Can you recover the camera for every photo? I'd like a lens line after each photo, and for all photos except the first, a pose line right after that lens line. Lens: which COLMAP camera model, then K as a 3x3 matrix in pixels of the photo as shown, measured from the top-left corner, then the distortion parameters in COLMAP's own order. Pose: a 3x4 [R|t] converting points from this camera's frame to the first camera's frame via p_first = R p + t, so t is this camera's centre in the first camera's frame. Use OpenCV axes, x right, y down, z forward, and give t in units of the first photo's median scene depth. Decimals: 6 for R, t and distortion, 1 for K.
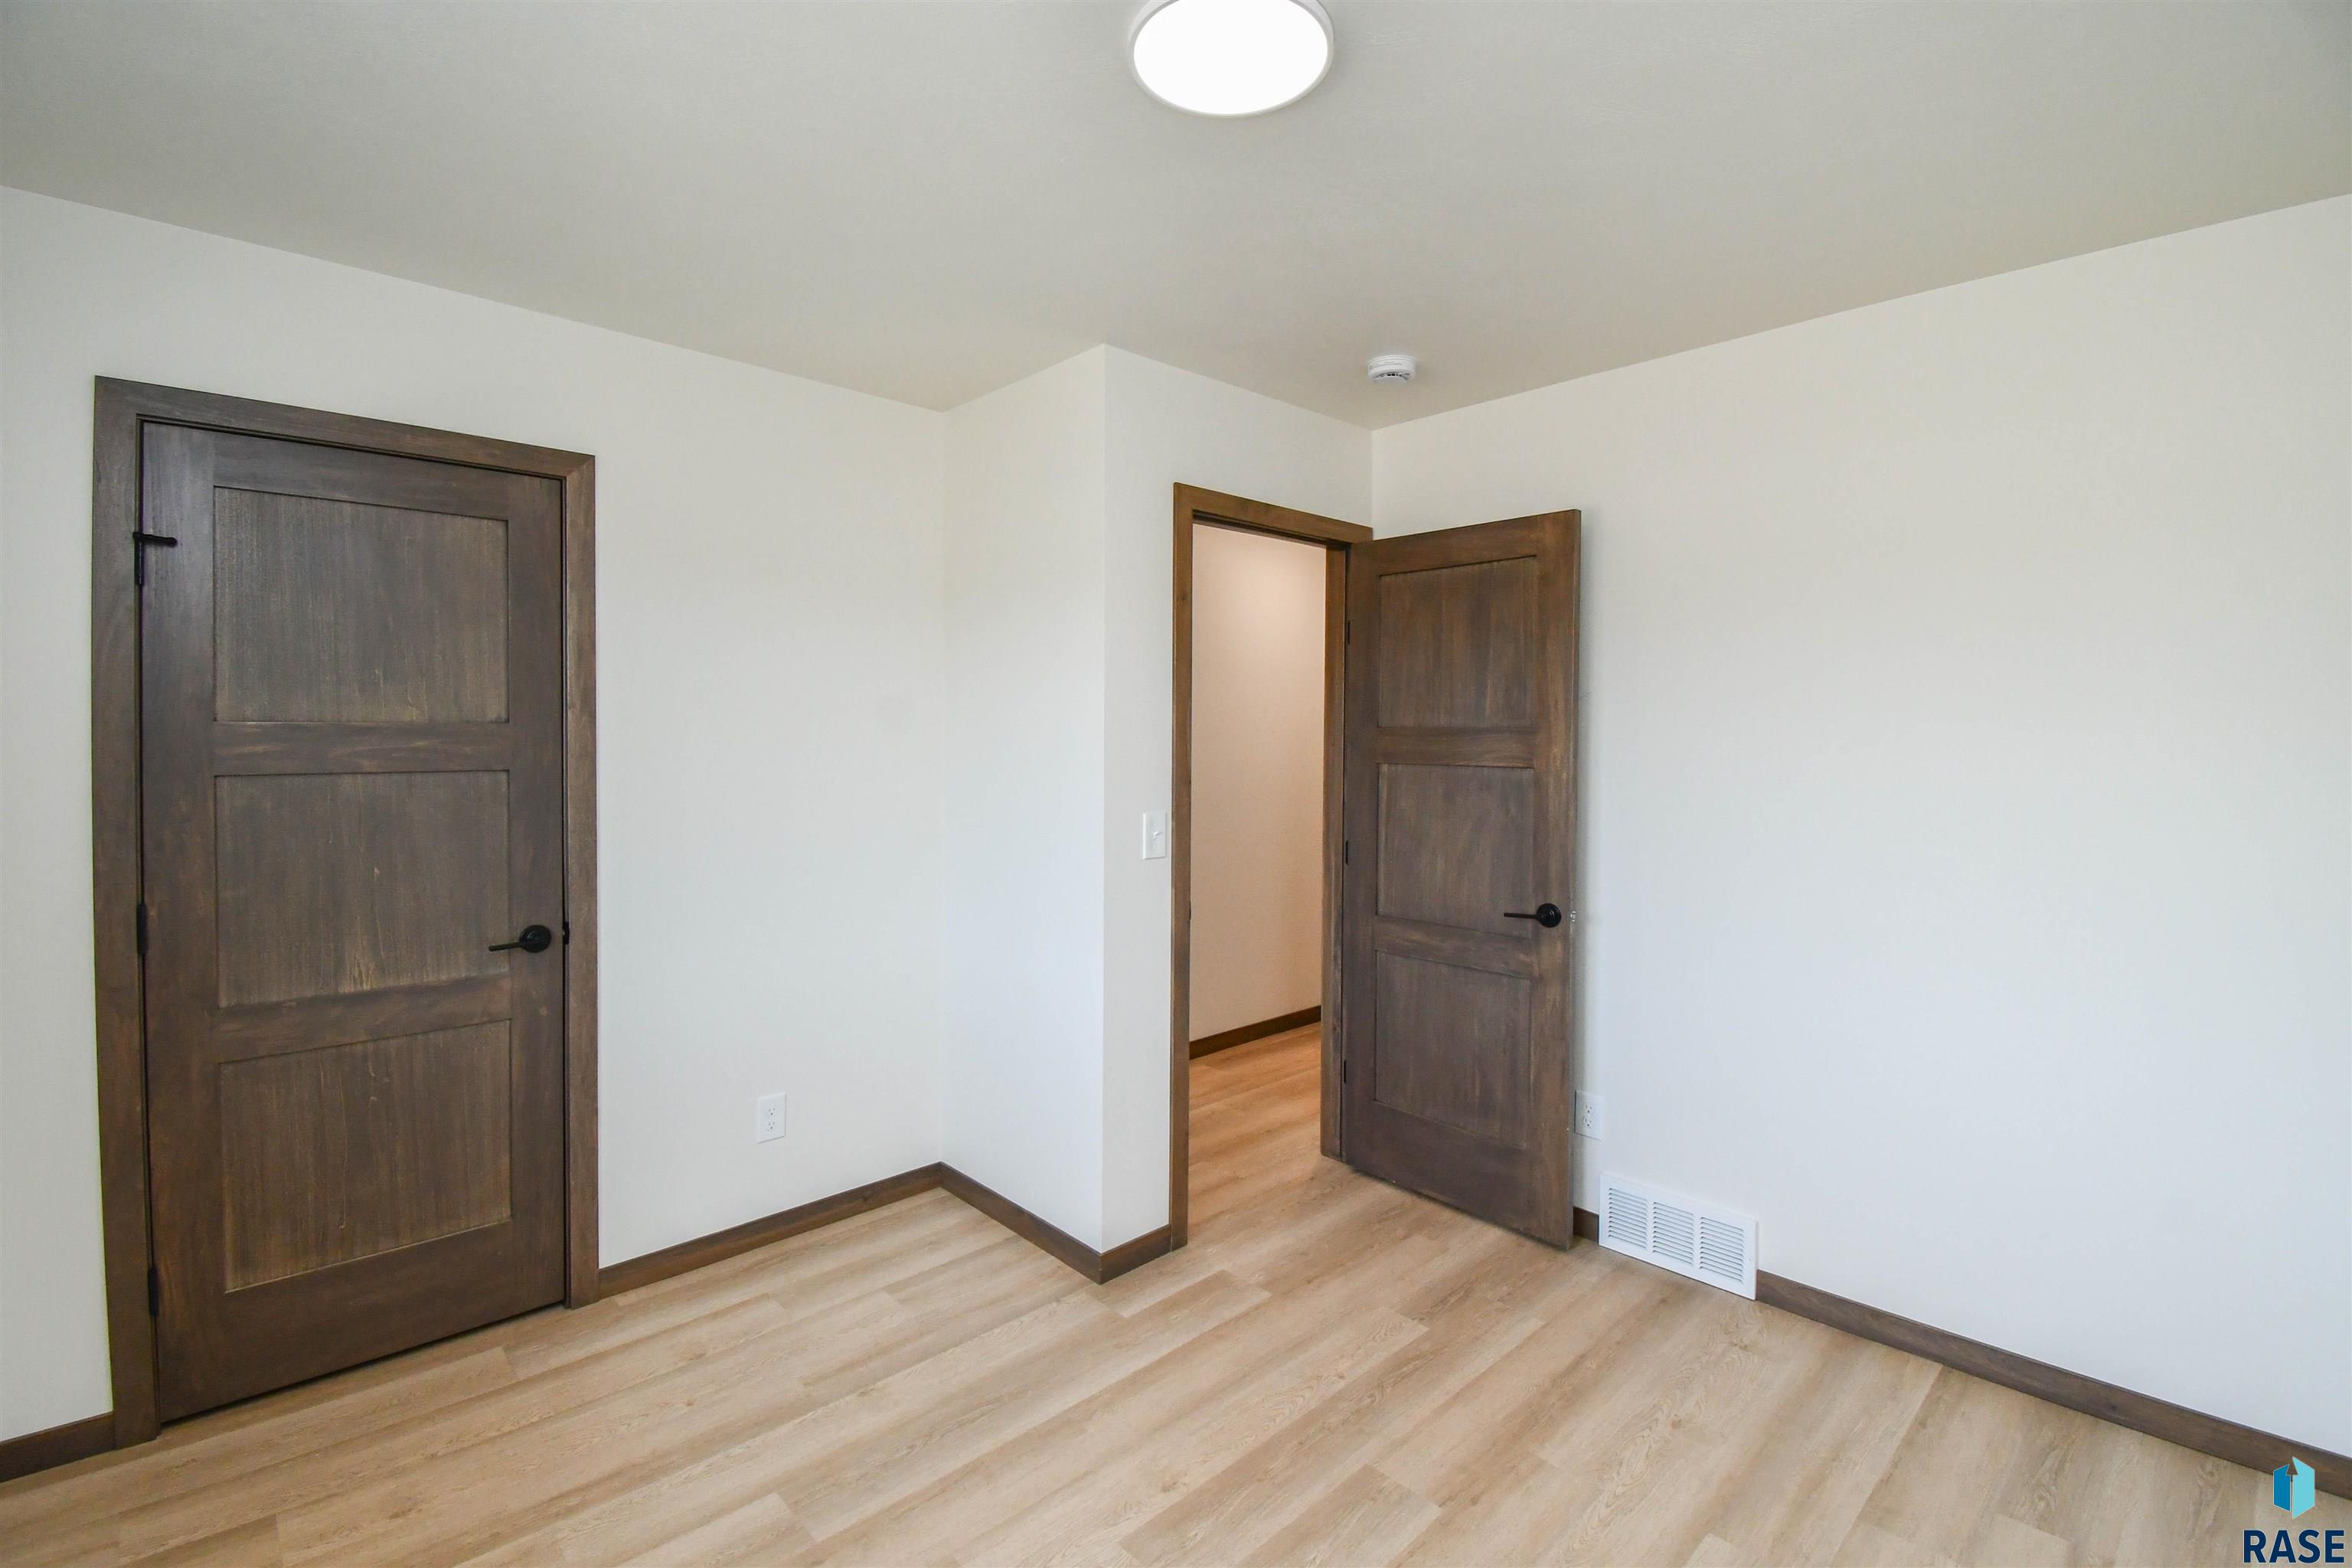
lens RADIAL K [[1015.4, 0, 1169.0], [0, 1015.4, 751.5], [0, 0, 1]] dist [0.001642, -0.013836]
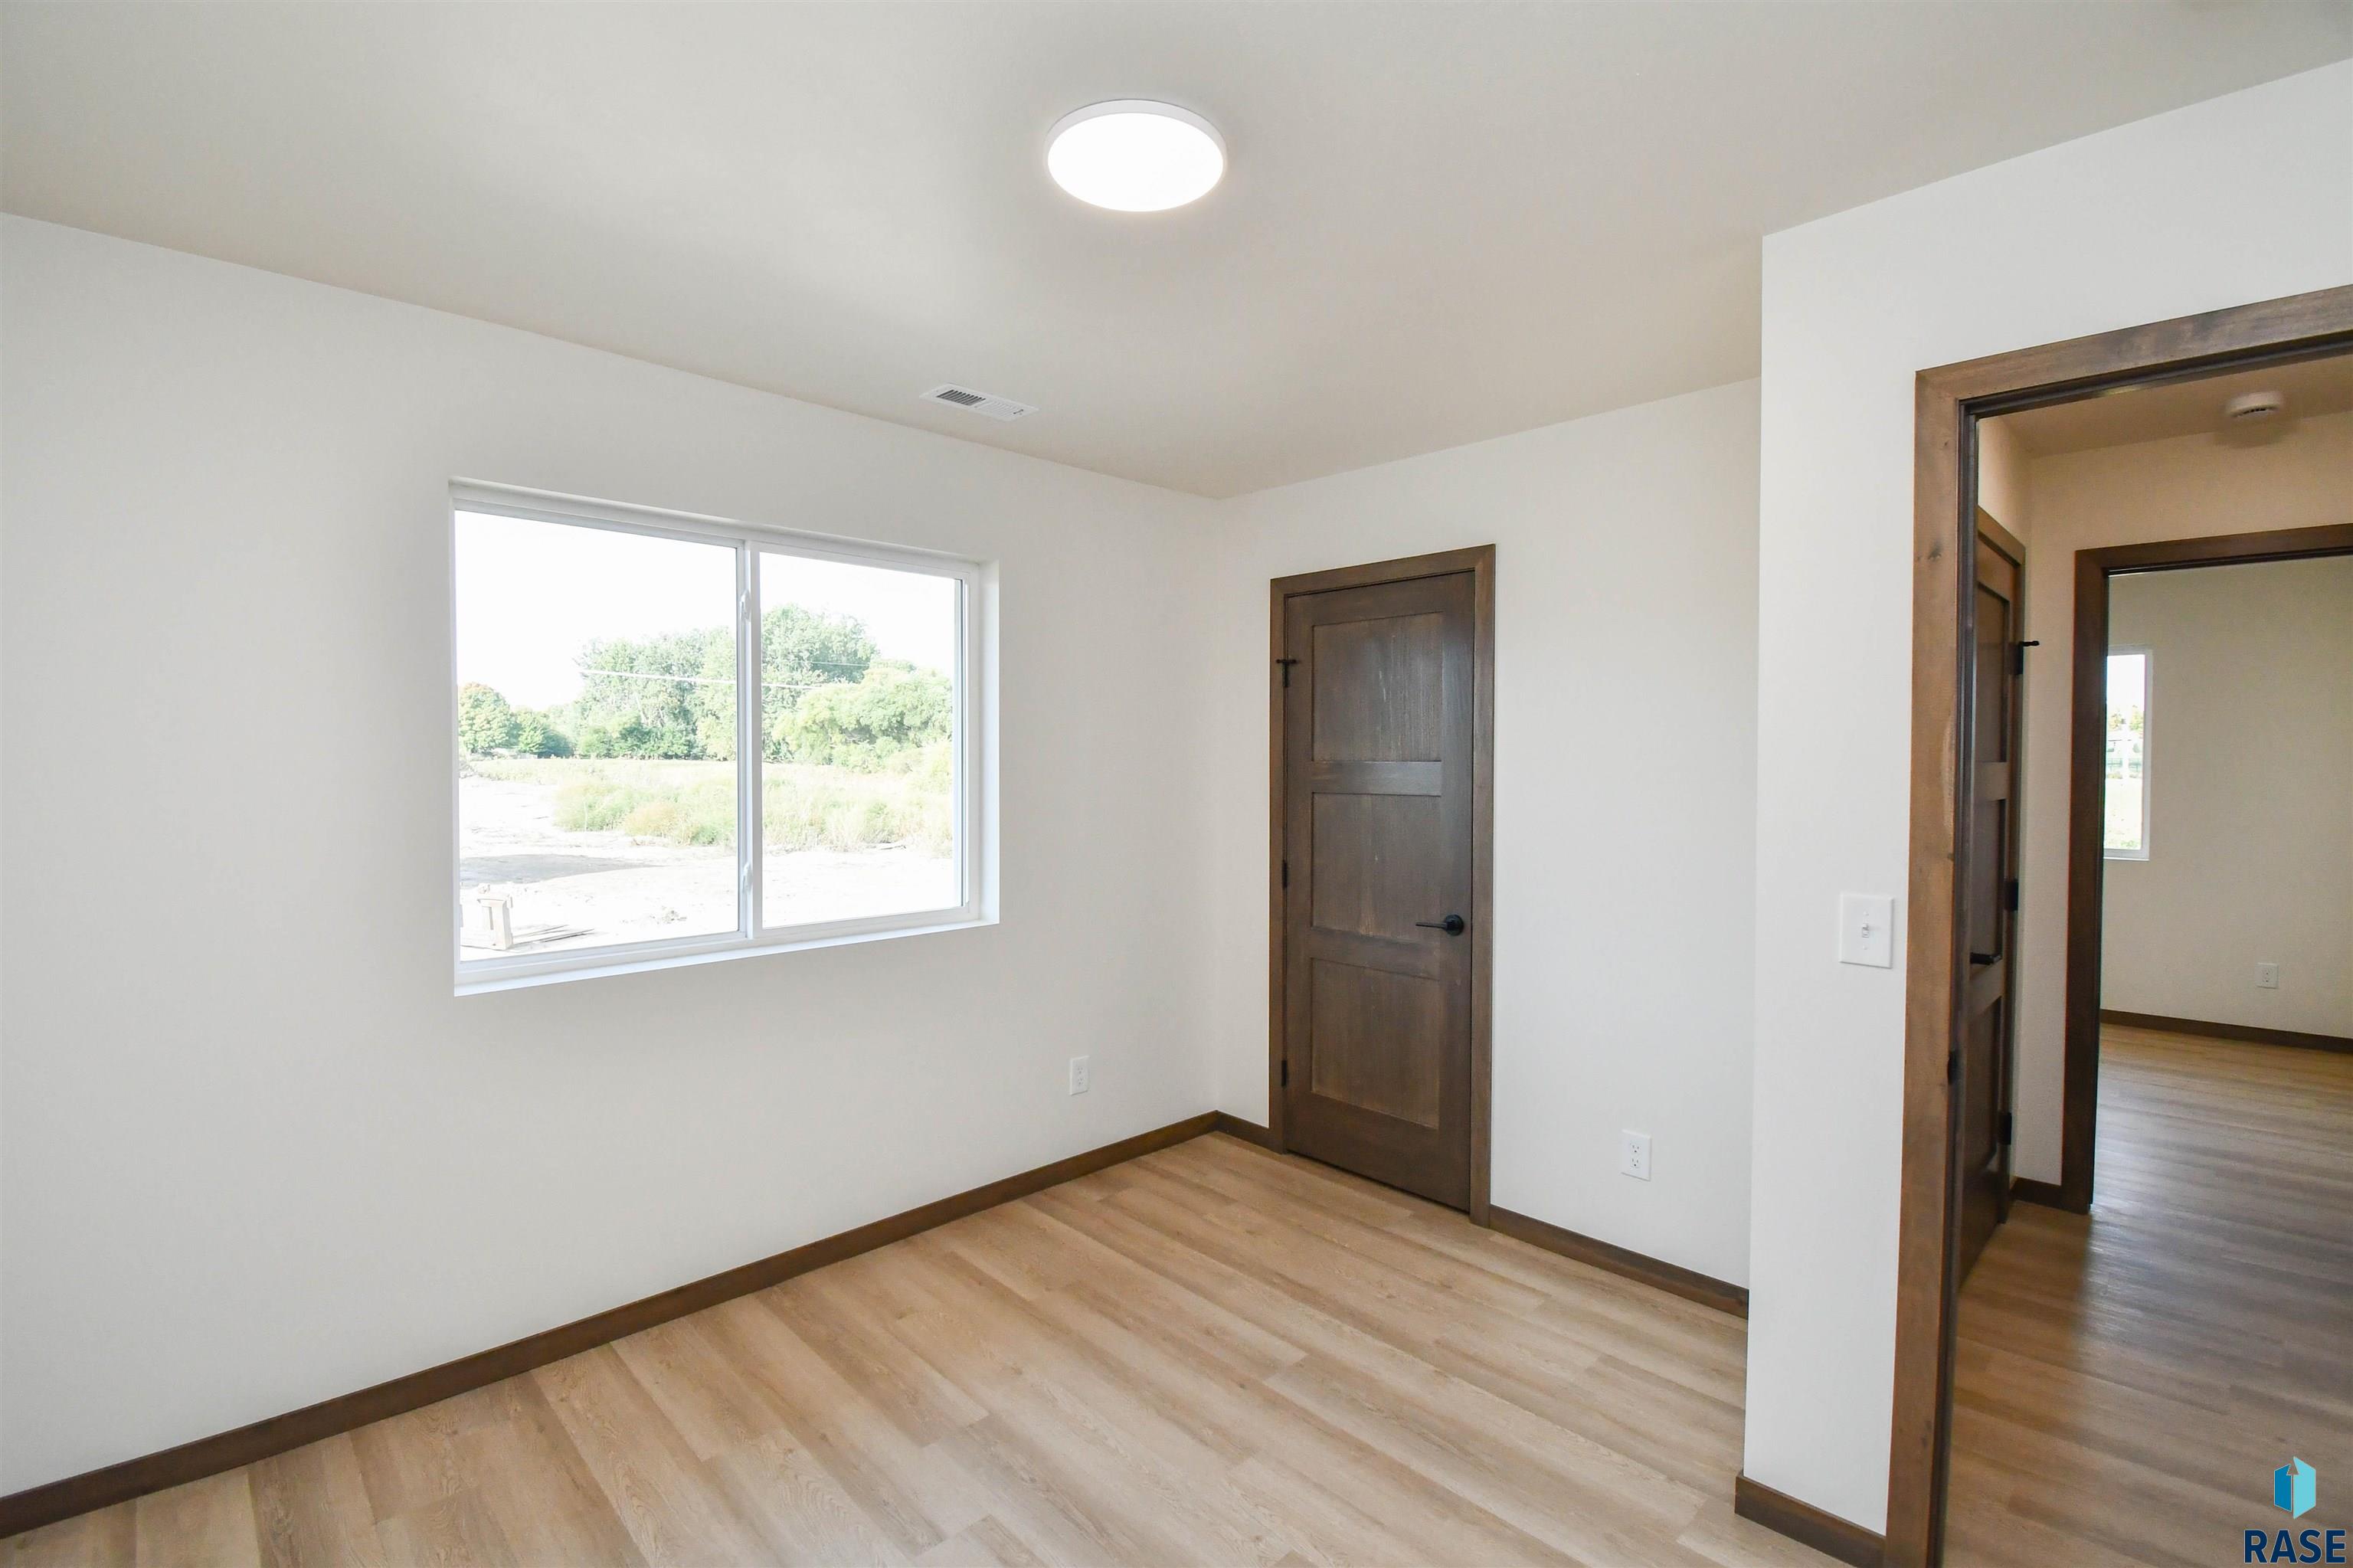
lens RADIAL K [[1060.9, 0, 1176.5], [0, 1060.9, 784.0], [0, 0, 1]] dist [0.013423, -0.027609]
pose [[0.018793, 0.022587, -0.999568, 0.813444], [-0.012939, 0.999667, 0.022346, -0.026351], [0.999740, 0.012514, 0.019079, 0.671695]]
